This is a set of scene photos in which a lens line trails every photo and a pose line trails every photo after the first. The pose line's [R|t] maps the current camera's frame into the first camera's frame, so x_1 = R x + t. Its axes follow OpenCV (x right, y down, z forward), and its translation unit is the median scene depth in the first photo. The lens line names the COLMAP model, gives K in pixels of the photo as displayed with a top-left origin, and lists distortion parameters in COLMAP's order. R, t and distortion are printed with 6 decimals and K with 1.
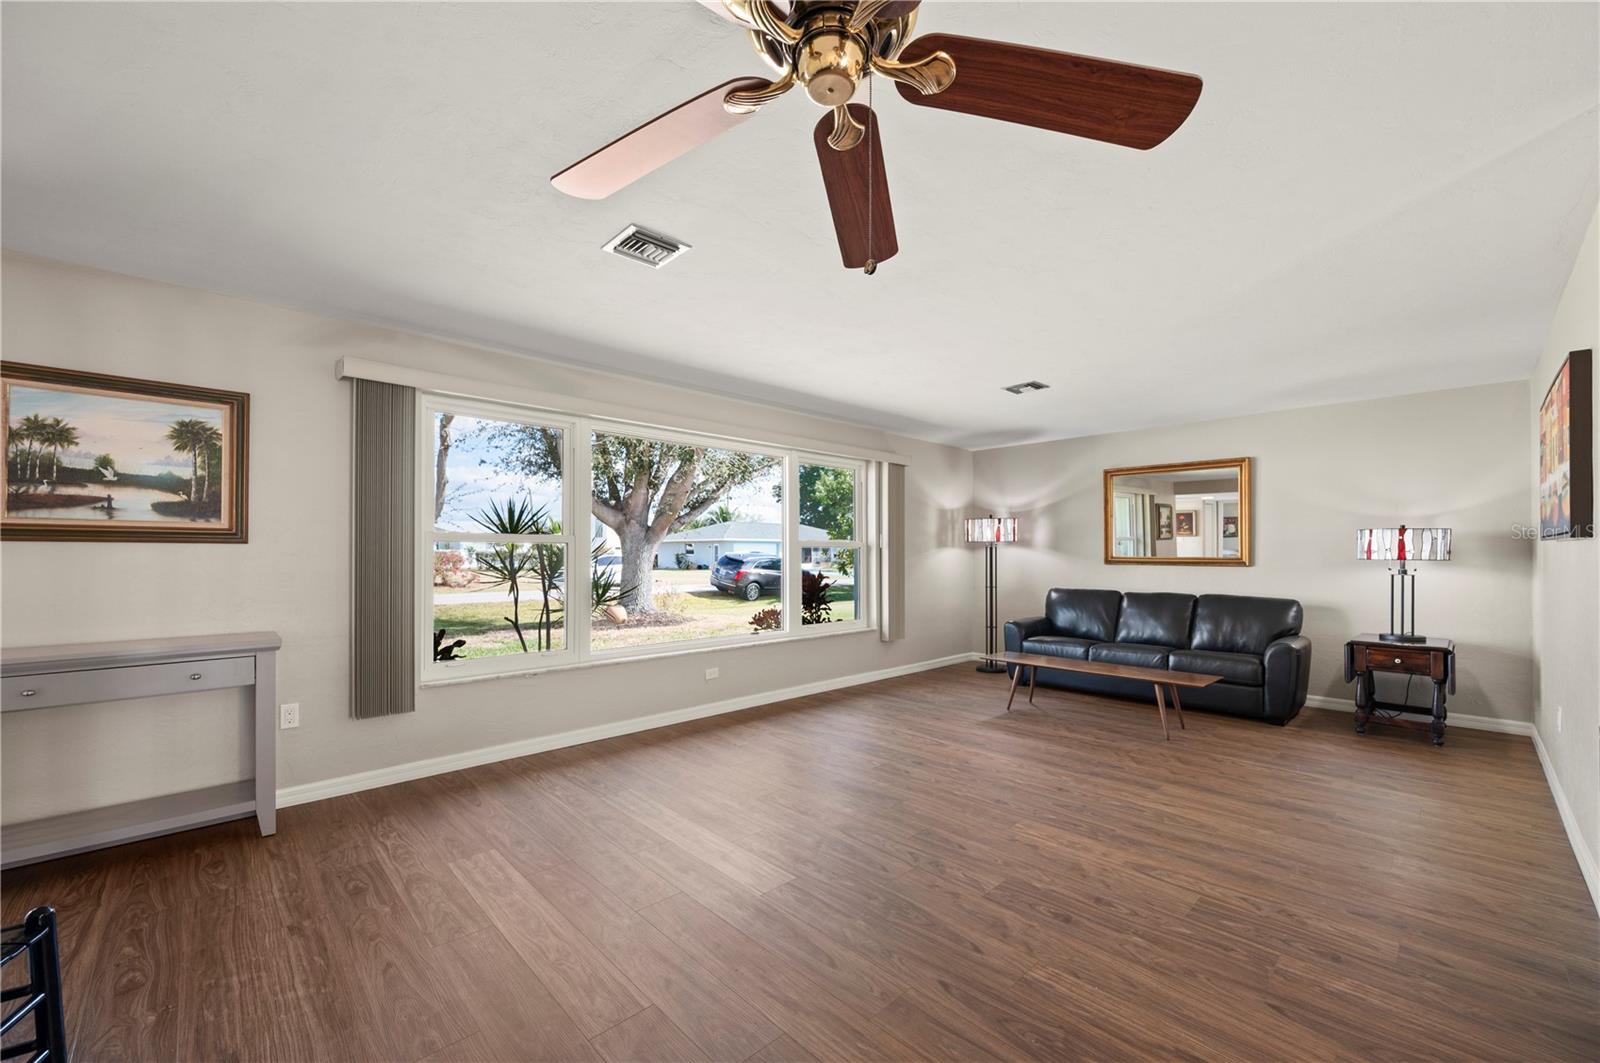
lens RADIAL K [[639.2, 0, 800.7], [0, 639.2, 541.1], [0, 0, 1]] dist [-0.000076, 0.000261]
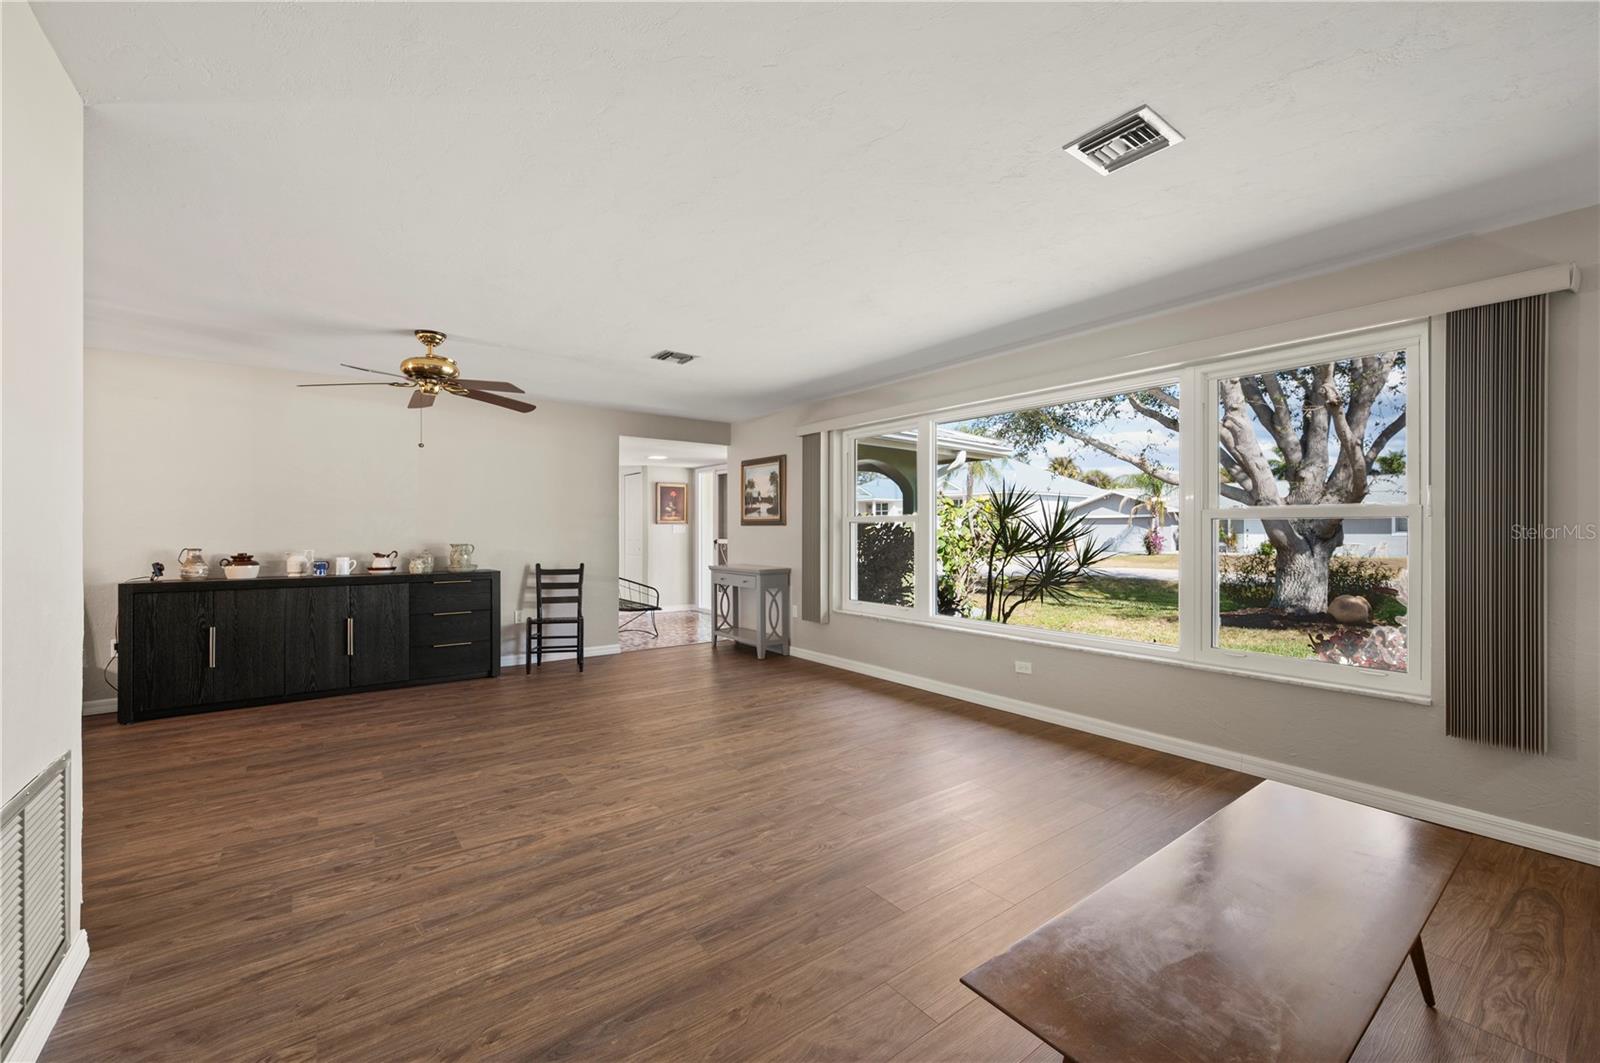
lens RADIAL K [[639.2, 0, 792.5], [0, 639.2, 533.6], [0, 0, 1]] dist [-0.000076, 0.000261]
pose [[-0.115413, 0.003701, -0.993311, 1.194288], [0.019071, 0.999817, 0.001510, 0.026987], [0.993135, -0.018769, -0.115462, 1.237493]]
